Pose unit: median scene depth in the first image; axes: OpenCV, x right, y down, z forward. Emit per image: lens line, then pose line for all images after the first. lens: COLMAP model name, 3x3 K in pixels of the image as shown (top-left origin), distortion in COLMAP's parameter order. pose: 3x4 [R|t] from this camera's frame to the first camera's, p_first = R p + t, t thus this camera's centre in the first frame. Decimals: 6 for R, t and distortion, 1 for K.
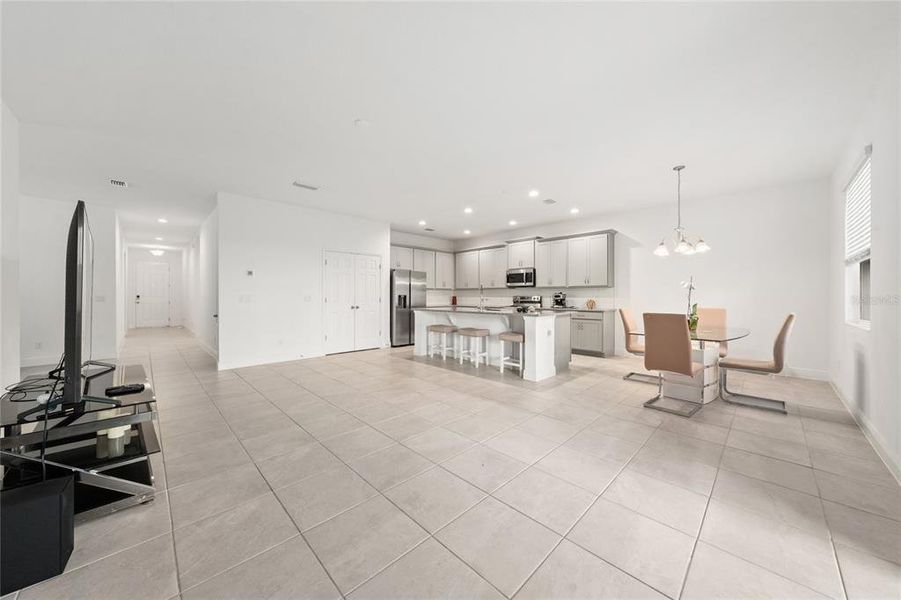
lens RADIAL K [[316.9, 0, 450.5], [0, 316.9, 300.0], [0, 0, 1]] dist [0.000629, 0.000069]
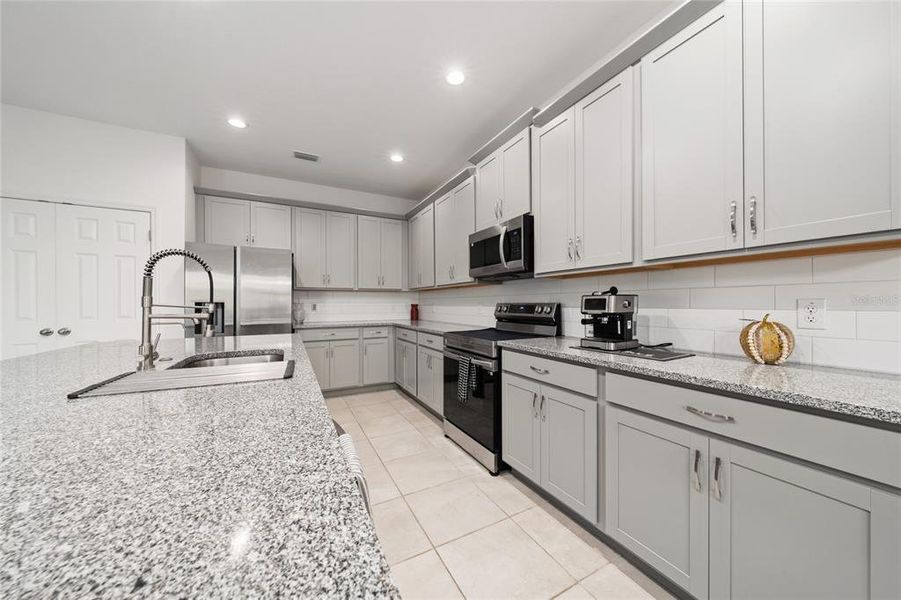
lens RADIAL K [[316.9, 0, 450.5], [0, 316.9, 300.0], [0, 0, 1]] dist [0.000629, 0.000069]
pose [[0.955084, -0.007390, -0.296244, 0.282388], [0.000024, 0.999691, -0.024859, -0.007505], [0.296336, 0.023735, 0.954789, 0.679077]]
